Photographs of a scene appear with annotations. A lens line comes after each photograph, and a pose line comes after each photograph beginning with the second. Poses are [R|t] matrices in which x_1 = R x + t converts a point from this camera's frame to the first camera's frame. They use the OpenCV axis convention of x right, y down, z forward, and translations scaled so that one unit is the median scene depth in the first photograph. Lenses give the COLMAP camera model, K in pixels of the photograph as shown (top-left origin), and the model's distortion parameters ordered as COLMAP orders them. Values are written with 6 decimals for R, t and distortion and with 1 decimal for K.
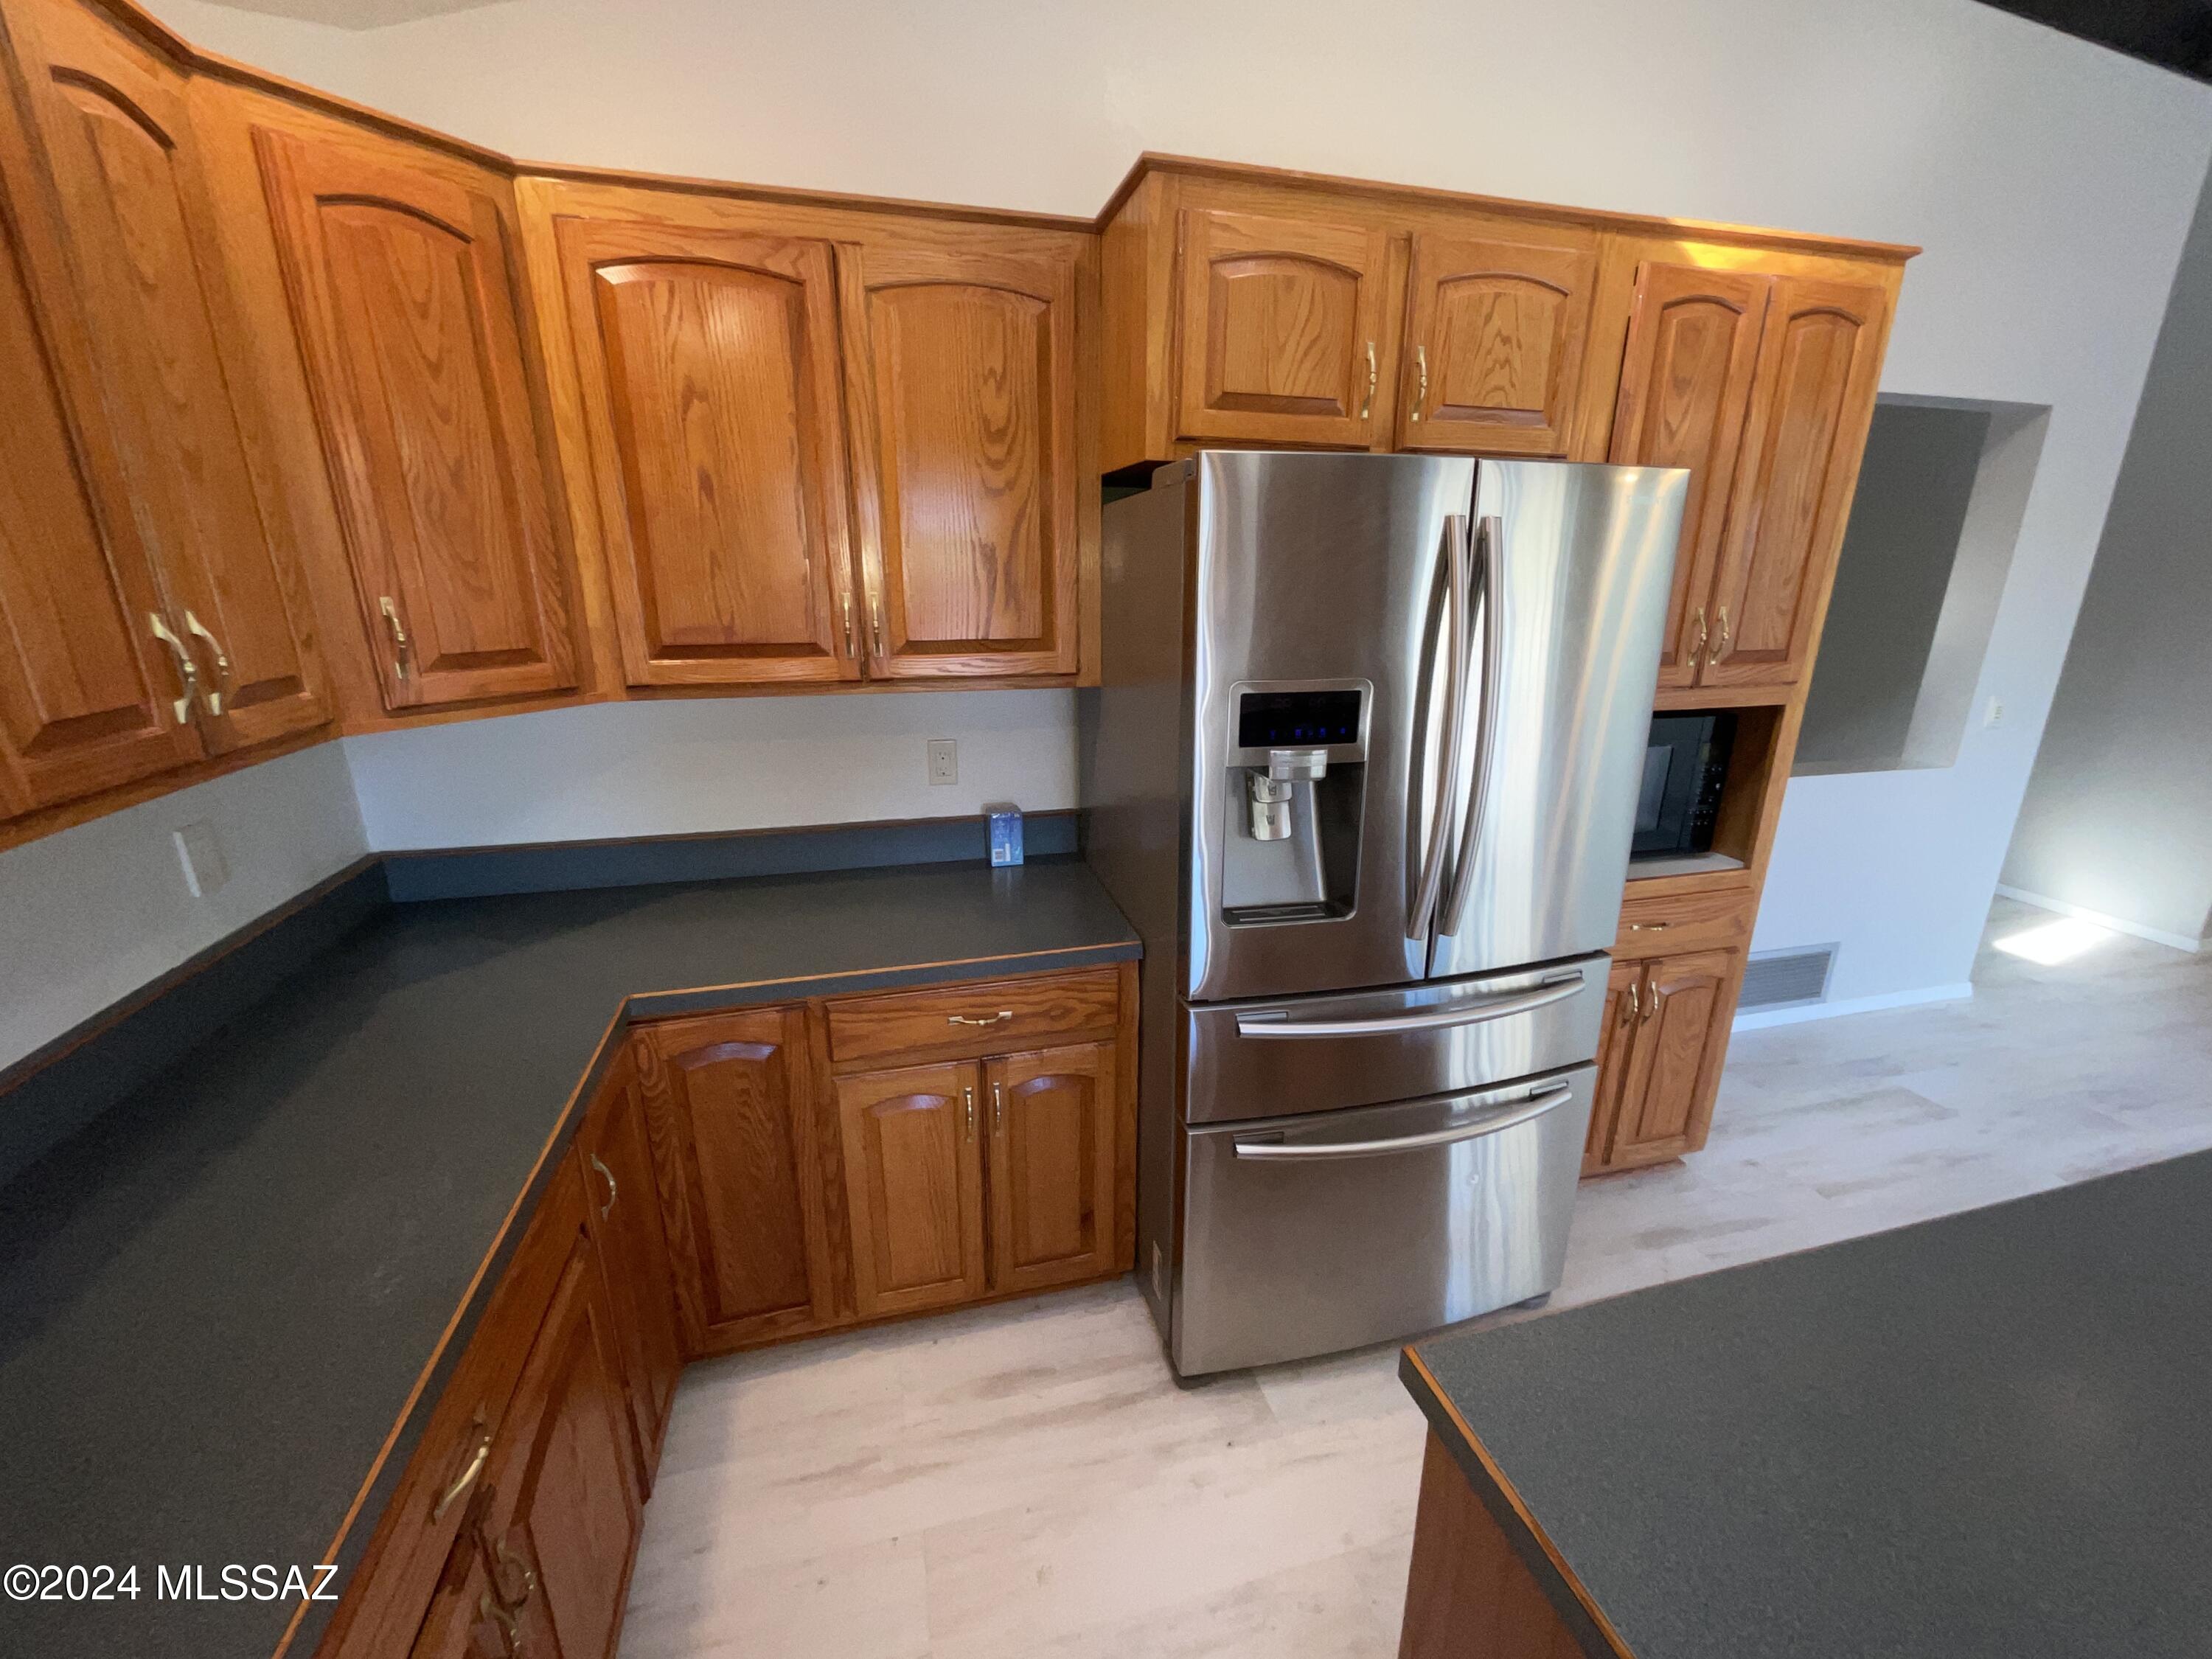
lens RADIAL K [[888.0, 0, 1105.0], [0, 888.0, 832.6], [0, 0, 1]] dist [-0.000906, -0.000184]
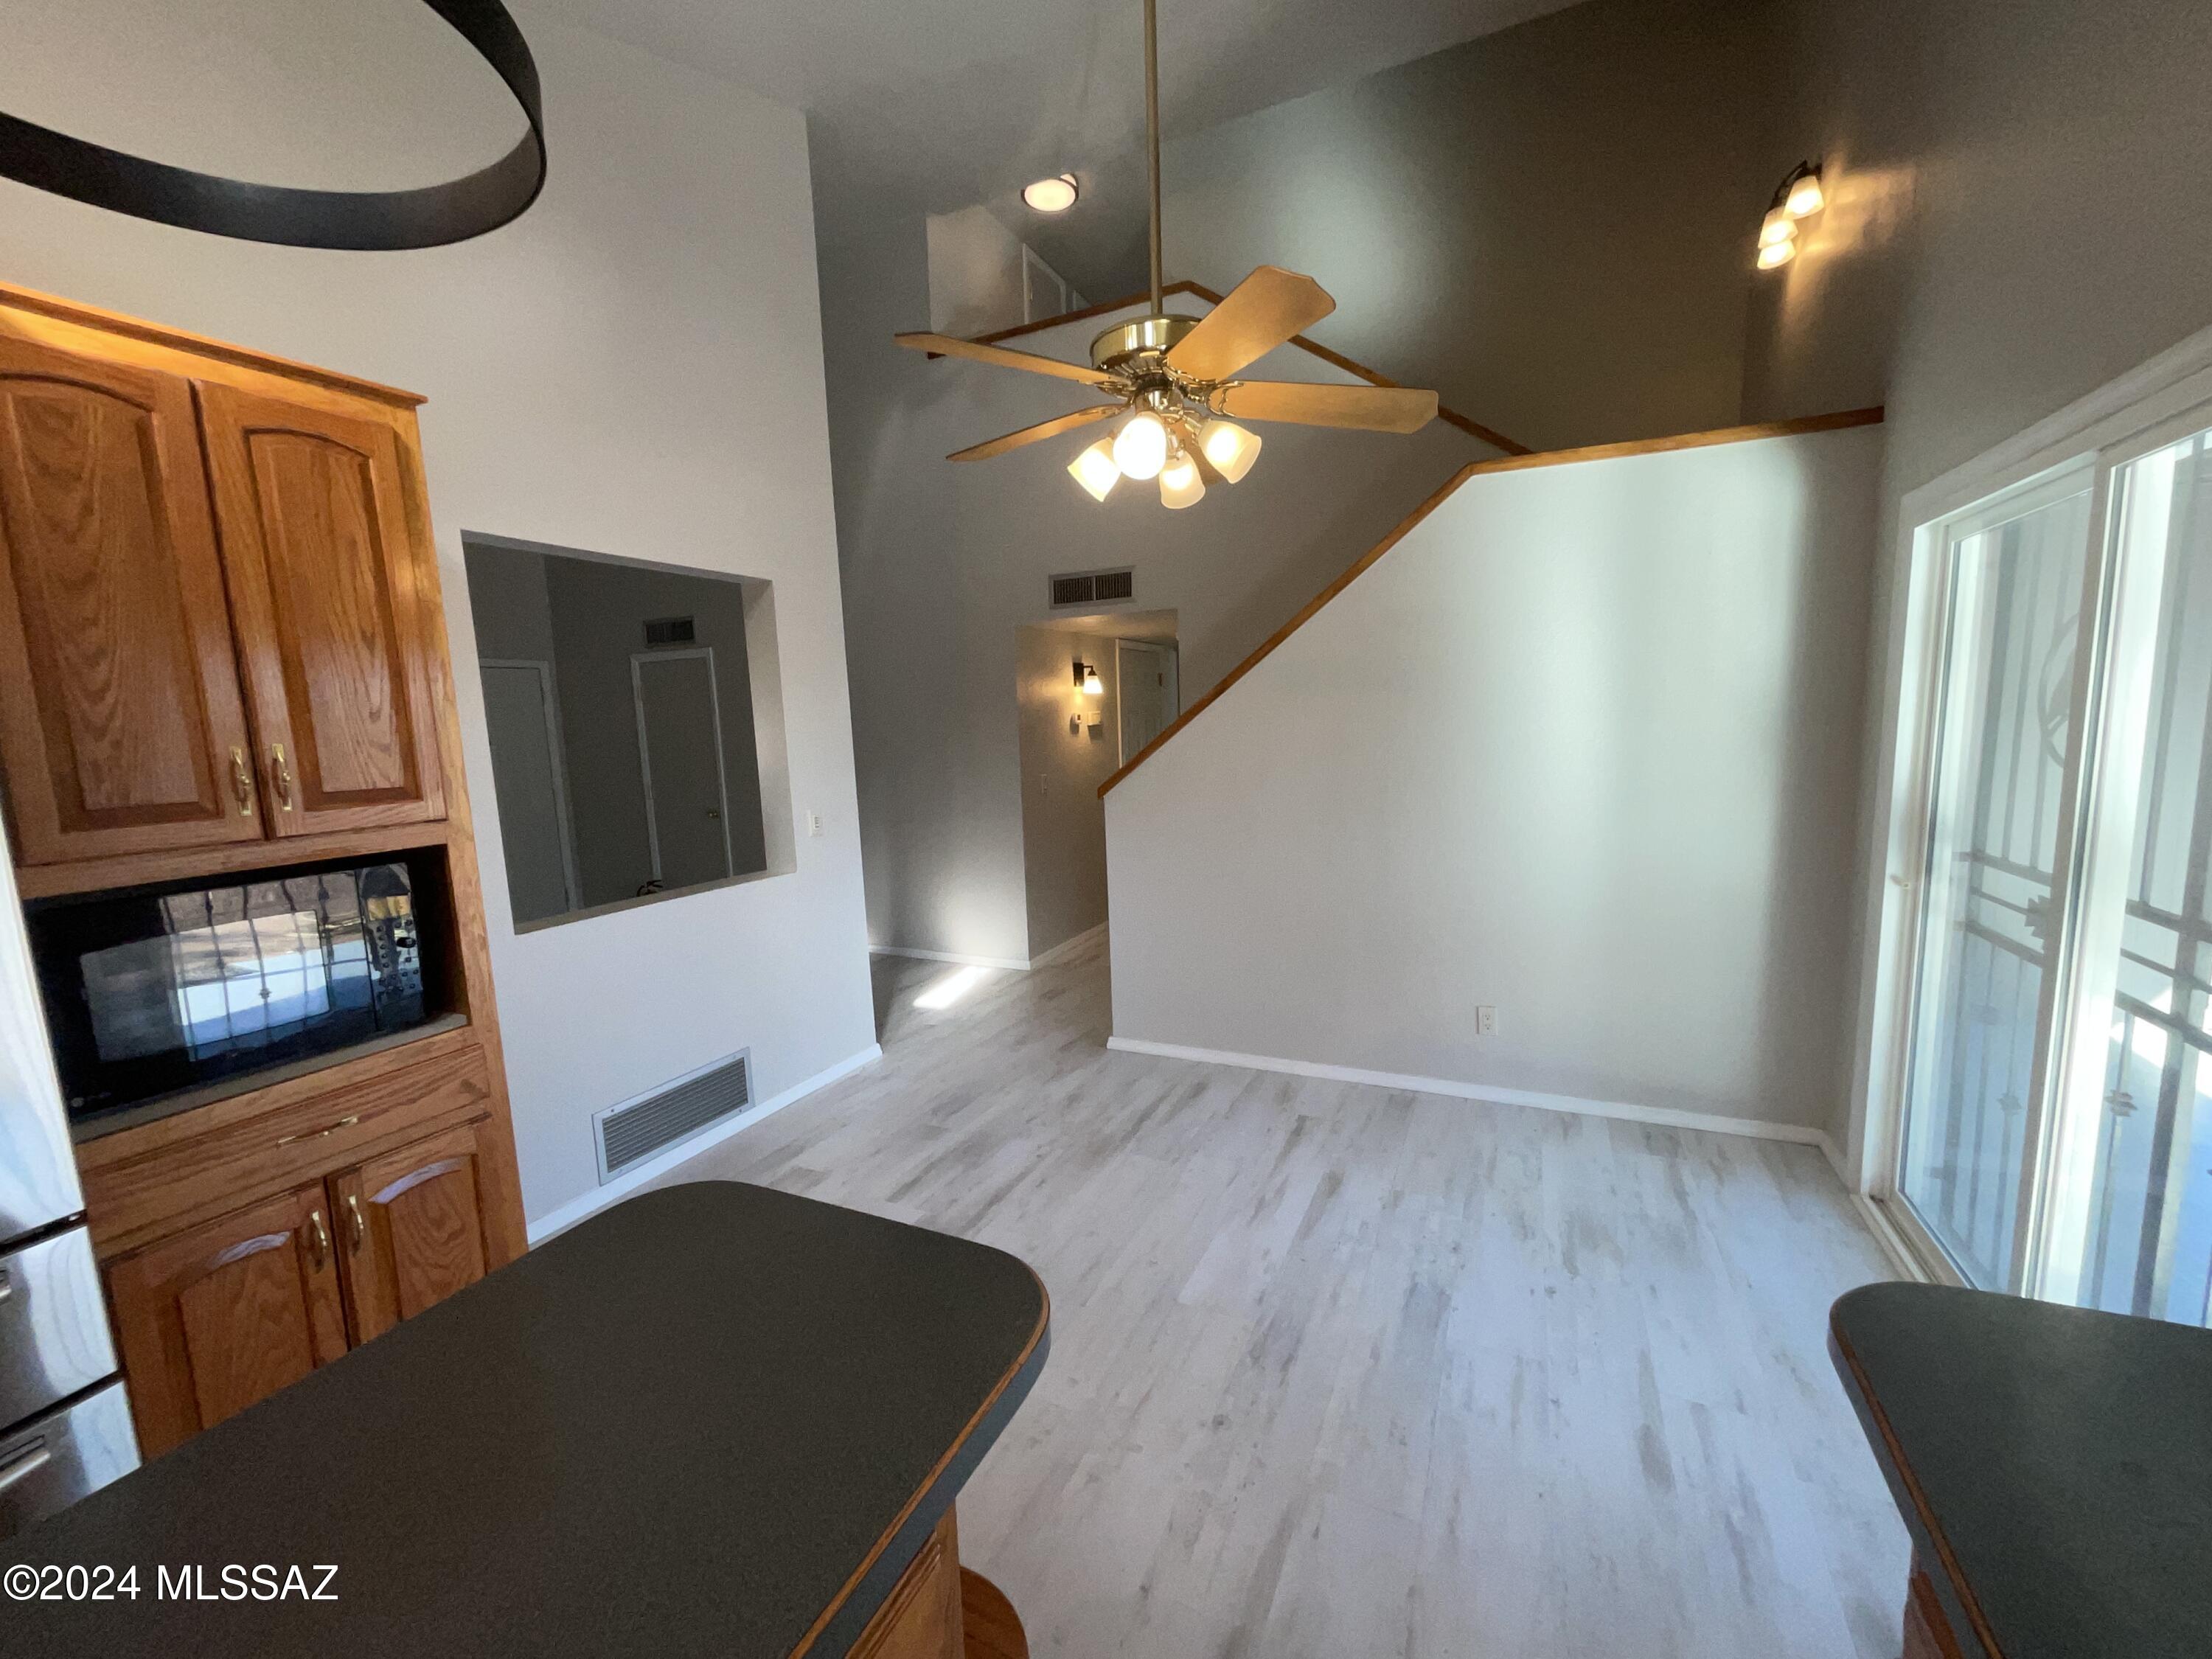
lens RADIAL K [[895.8, 0, 1107.9], [0, 895.8, 832.2], [0, 0, 1]] dist [-0.000556, 0.000237]
pose [[0.640316, -0.124029, 0.758032, 0.576453], [0.256846, 0.964642, -0.059126, 0.088449], [-0.723897, 0.232556, 0.649532, -0.125712]]
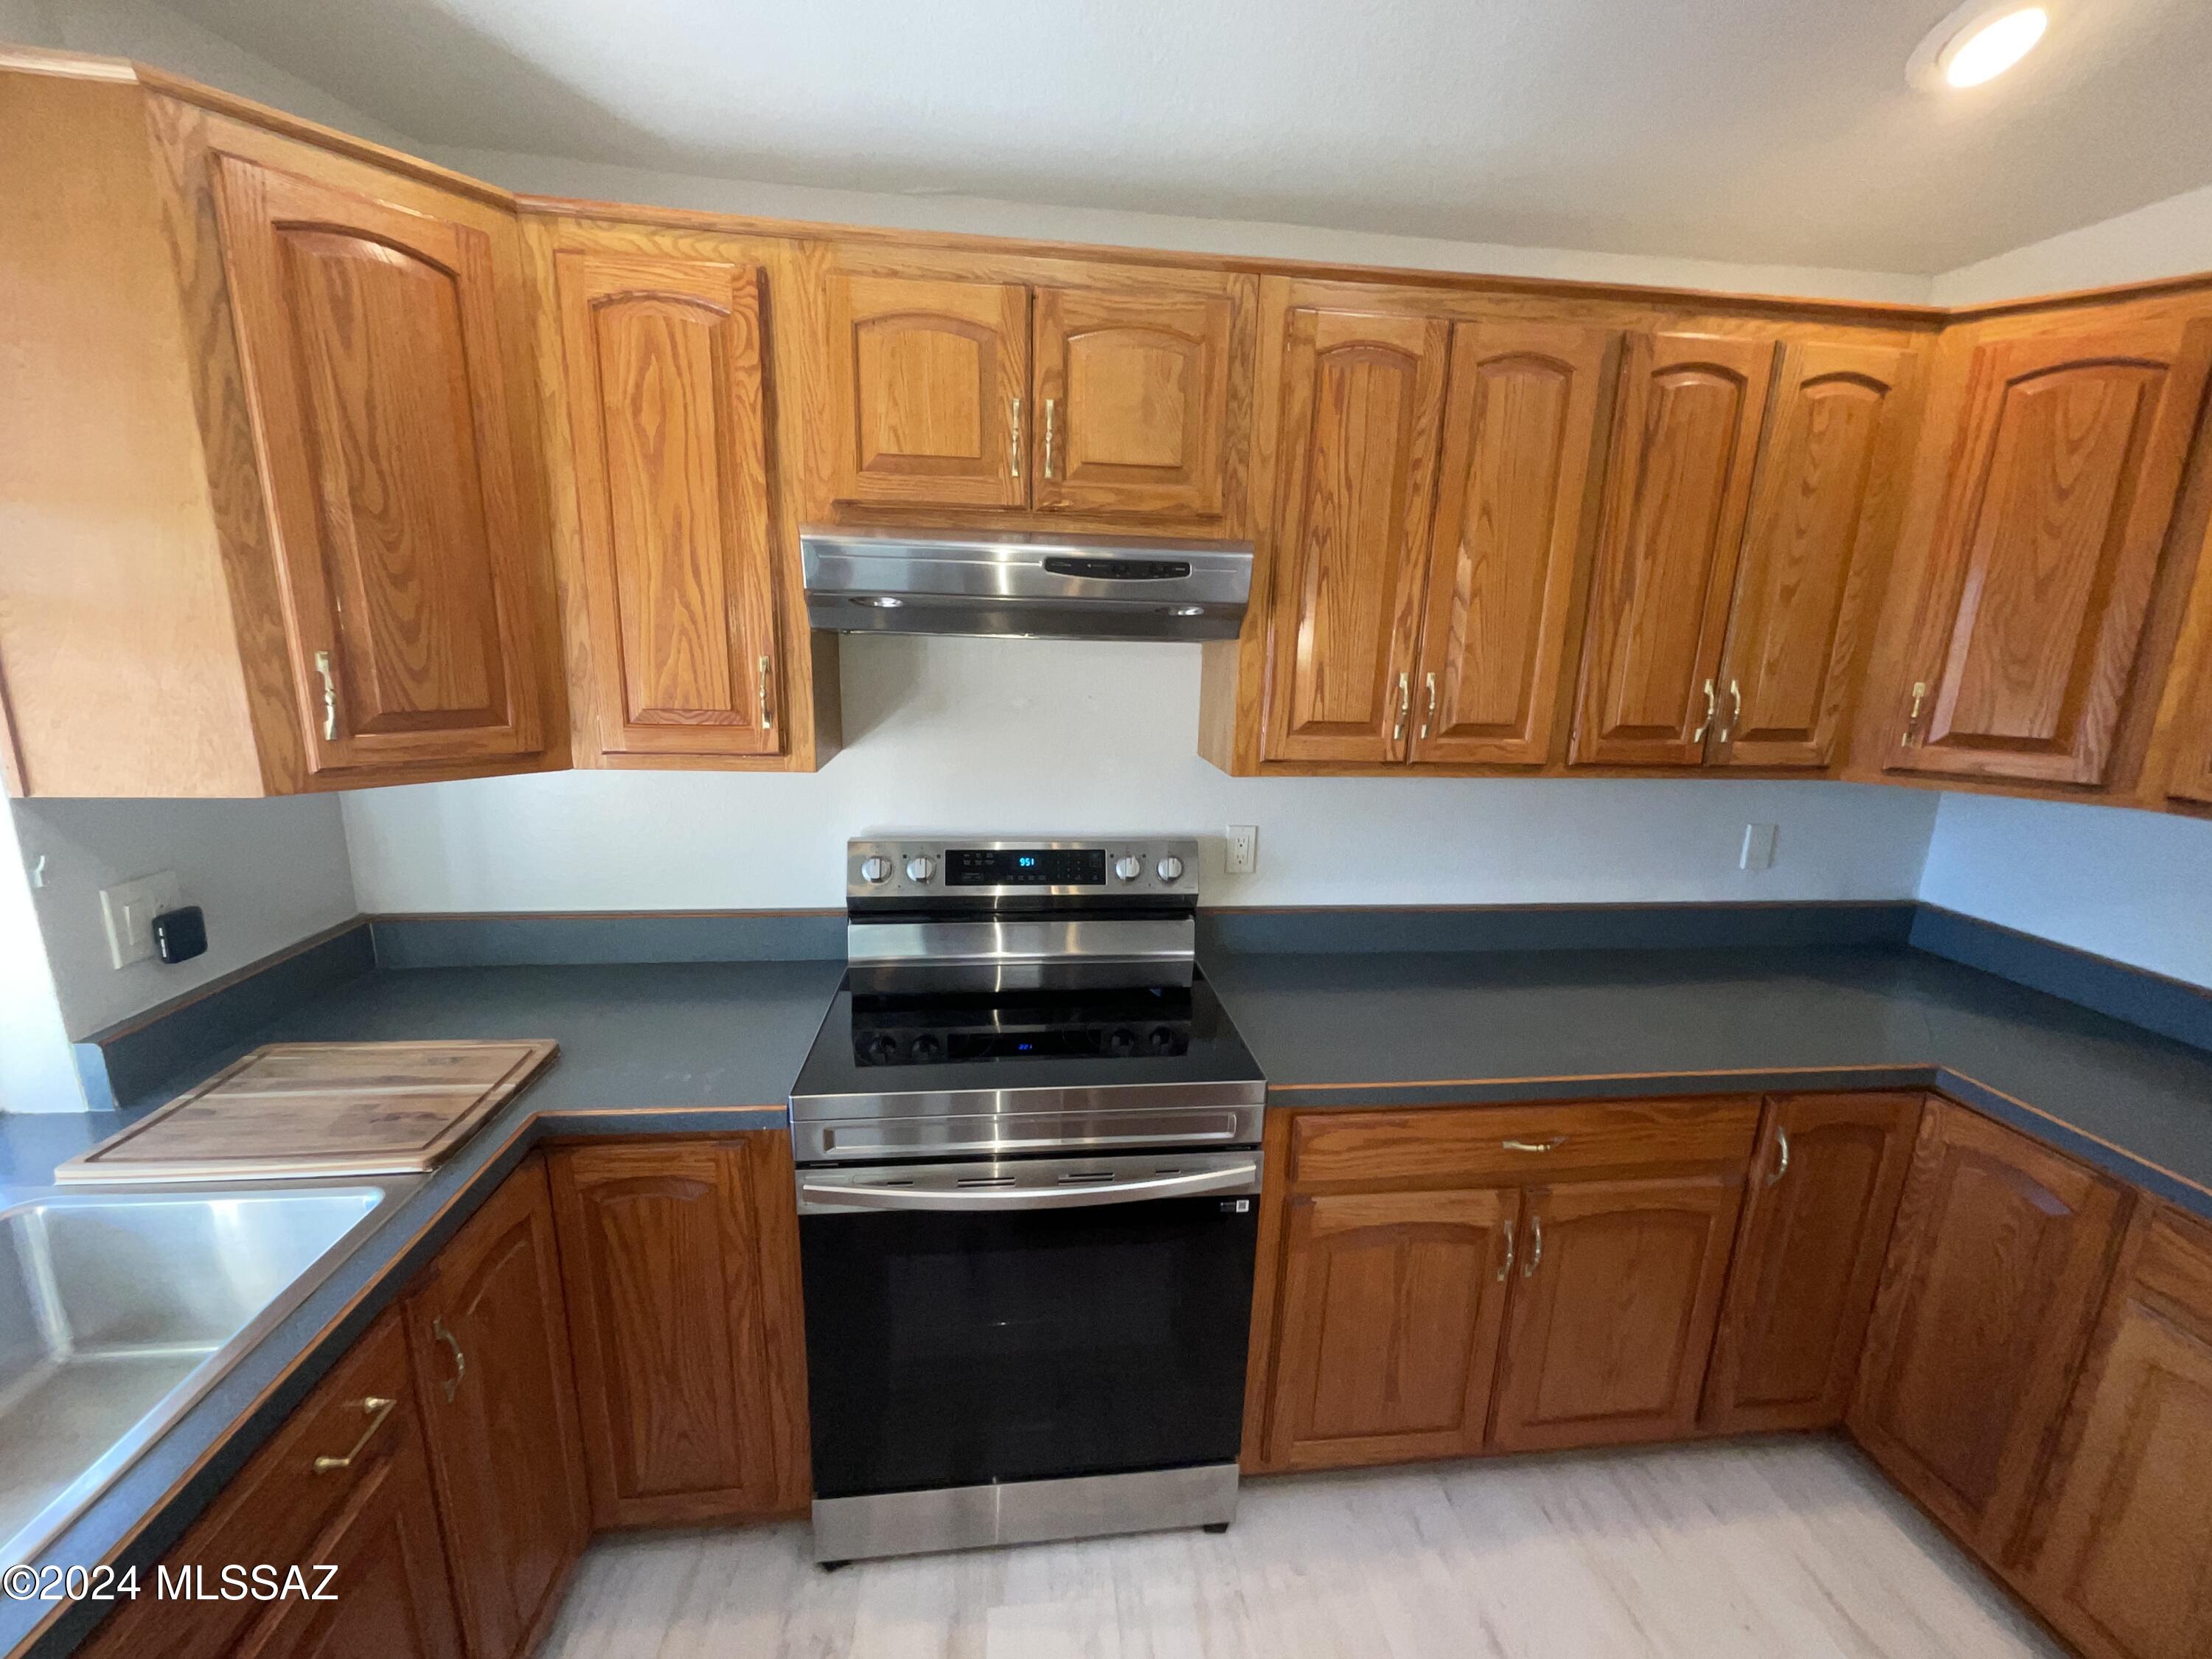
lens RADIAL K [[888.0, 0, 1105.0], [0, 888.0, 832.6], [0, 0, 1]] dist [-0.000906, -0.000184]
pose [[-0.145390, 0.210018, -0.966827, 0.476278], [-0.311922, 0.917644, 0.246241, -0.015117], [0.938918, 0.337375, -0.067907, 0.052183]]
